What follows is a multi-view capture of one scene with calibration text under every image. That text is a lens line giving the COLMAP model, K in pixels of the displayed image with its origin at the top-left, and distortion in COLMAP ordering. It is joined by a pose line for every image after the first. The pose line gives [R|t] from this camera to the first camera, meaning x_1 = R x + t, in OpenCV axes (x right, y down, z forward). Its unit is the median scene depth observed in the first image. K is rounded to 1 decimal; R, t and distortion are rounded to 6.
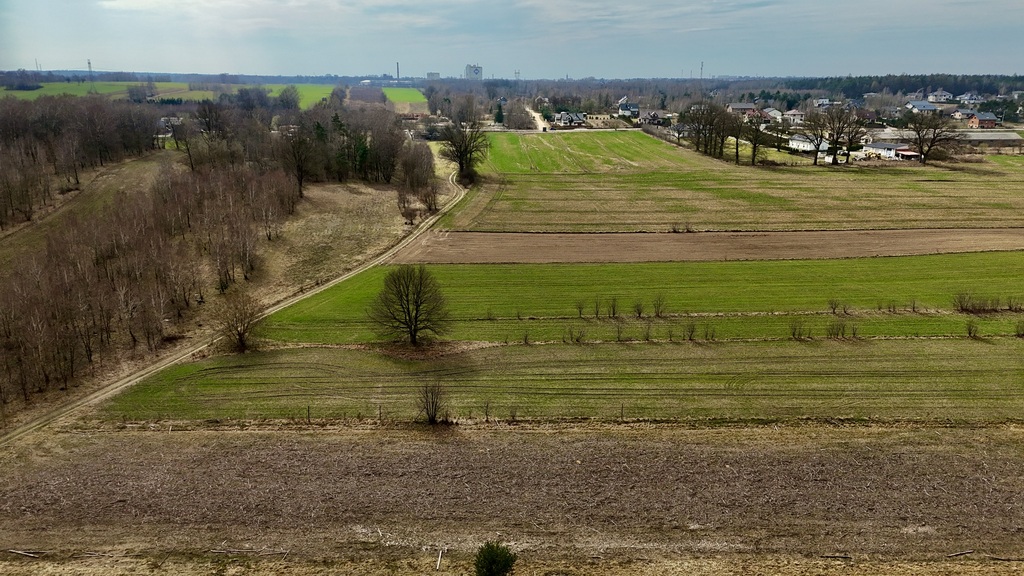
lens RADIAL K [[748.1, 0, 510.3], [0, 748.1, 287.3], [0, 0, 1]] dist [0.082442, -0.072833]
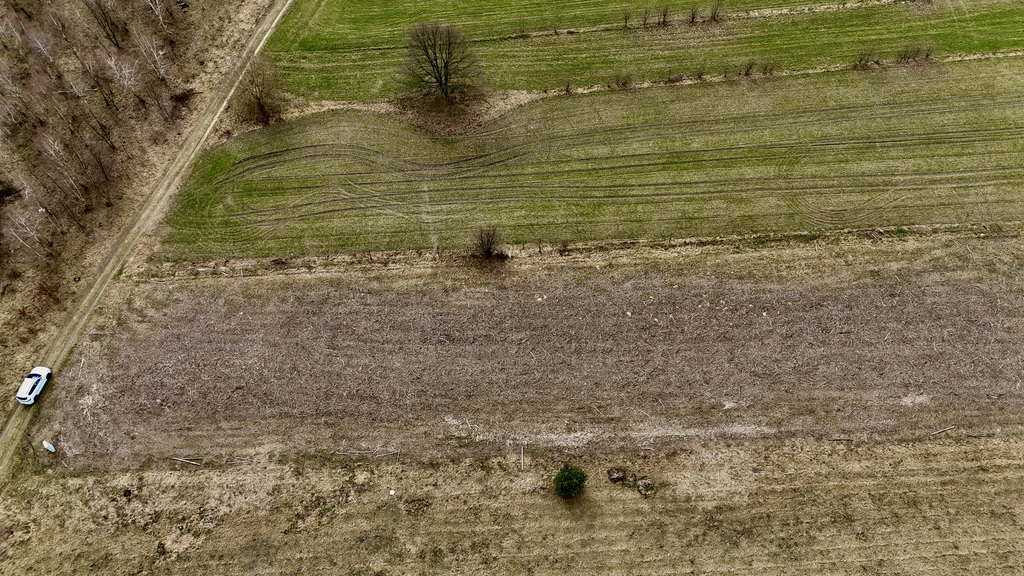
lens RADIAL K [[752.3, 0, 510.4], [0, 752.3, 285.7], [0, 0, 1]] dist [0.090609, -0.100322]
pose [[0.999450, -0.032448, 0.006912, -0.069413], [0.018713, 0.723423, 0.690152, -0.435101], [-0.027394, -0.689642, 0.723632, 0.179771]]
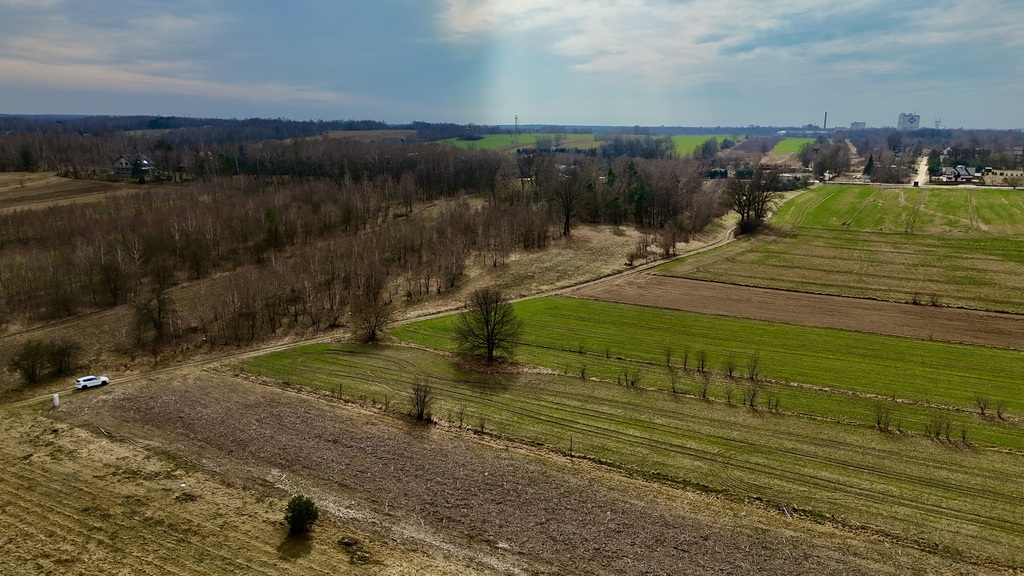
lens RADIAL K [[748.1, 0, 510.3], [0, 748.1, 287.3], [0, 0, 1]] dist [0.082442, -0.072833]
pose [[0.853589, 0.110919, -0.509002, 0.495578], [-0.143068, 0.989414, -0.024316, -0.009645], [0.500917, 0.093578, 0.860422, 0.045703]]
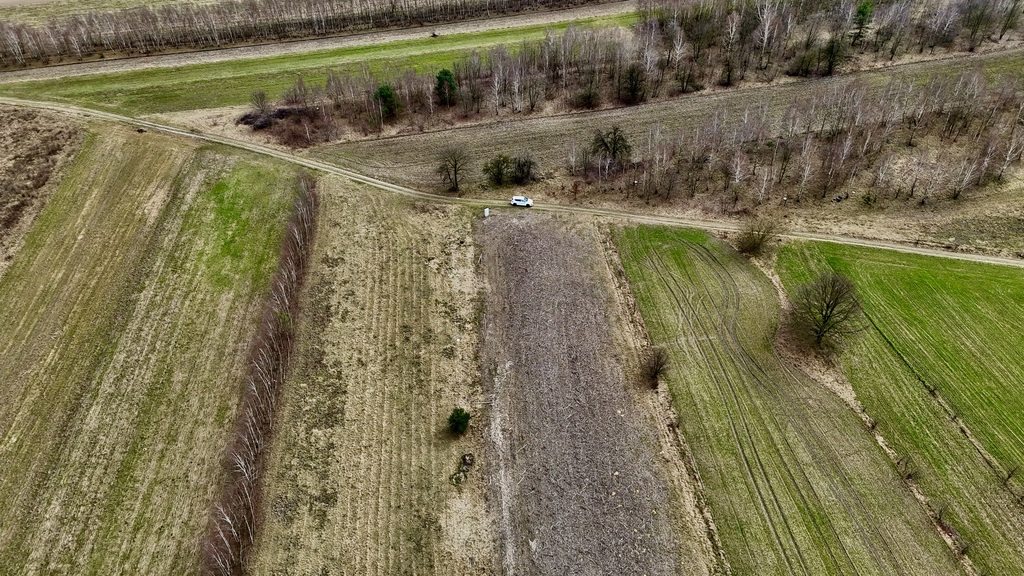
lens RADIAL K [[752.3, 0, 510.4], [0, 752.3, 285.7], [0, 0, 1]] dist [0.090609, -0.100322]
pose [[0.066491, 0.606283, -0.792465, 0.662881], [-0.263978, 0.776612, 0.572006, -0.502358], [0.962234, 0.171160, 0.211682, 0.407143]]
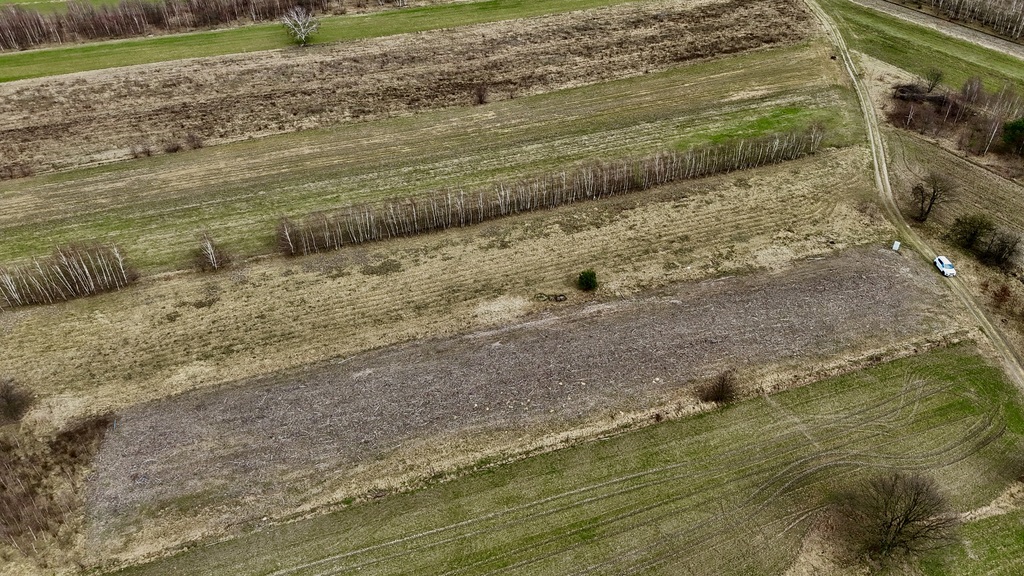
lens RADIAL K [[752.3, 0, 510.4], [0, 752.3, 285.7], [0, 0, 1]] dist [0.090609, -0.100322]
pose [[-0.957384, 0.182216, -0.224083, 0.371556], [-0.072917, 0.598236, 0.797996, -0.716117], [0.279462, 0.780328, -0.559455, 1.215270]]
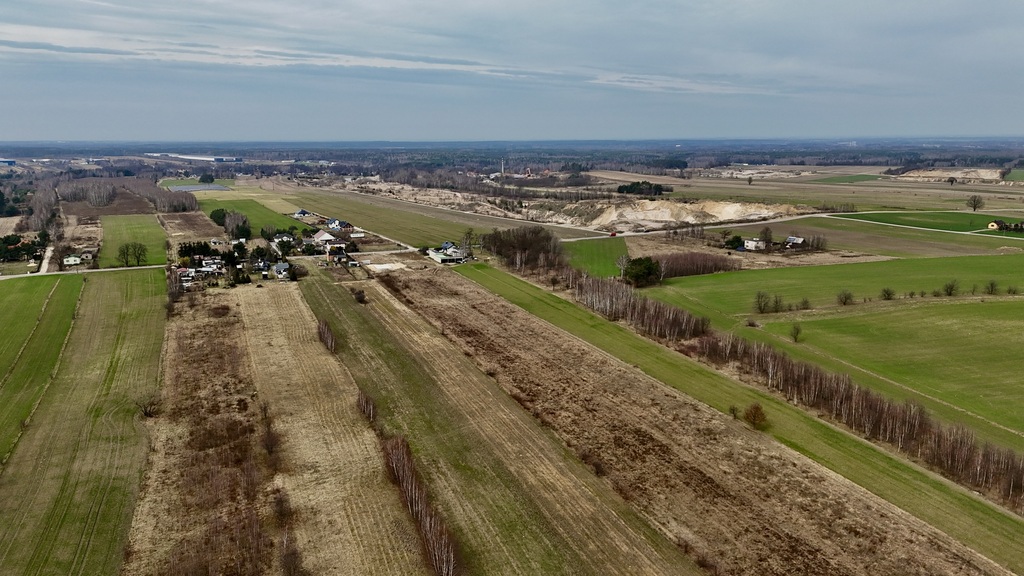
lens RADIAL K [[748.1, 0, 510.3], [0, 748.1, 287.3], [0, 0, 1]] dist [0.082442, -0.072833]
pose [[-0.284373, -0.187053, 0.940289, -0.458984], [0.262005, 0.928283, 0.263903, -0.491949], [-0.922218, 0.321407, -0.214970, 0.377300]]
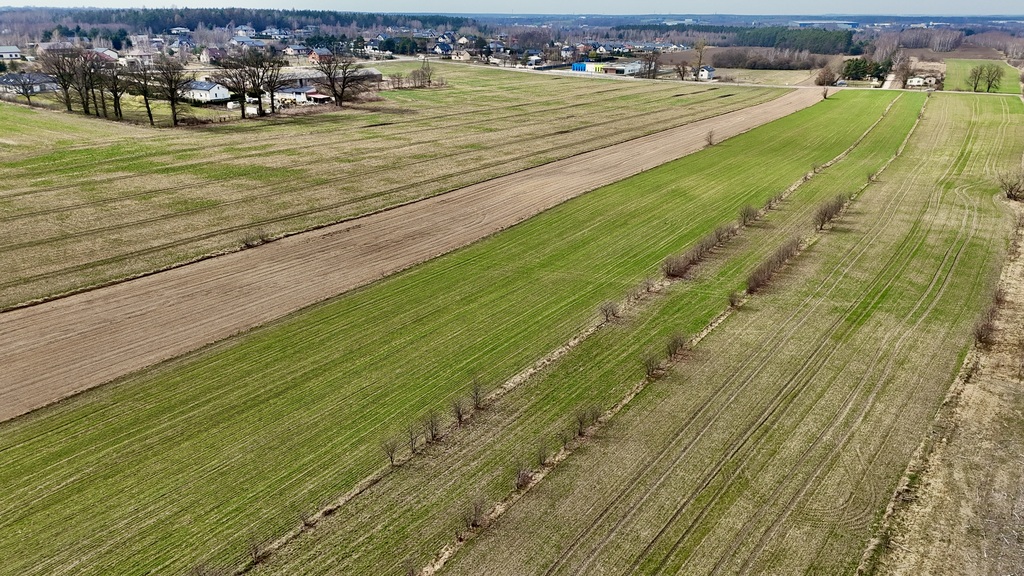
lens RADIAL K [[752.3, 0, 510.4], [0, 752.3, 285.7], [0, 0, 1]] dist [0.090609, -0.100322]
pose [[0.632011, -0.265170, 0.728181, -0.274130], [0.207554, 0.963229, 0.170622, -0.202976], [-0.746648, 0.043302, 0.663808, 0.673606]]
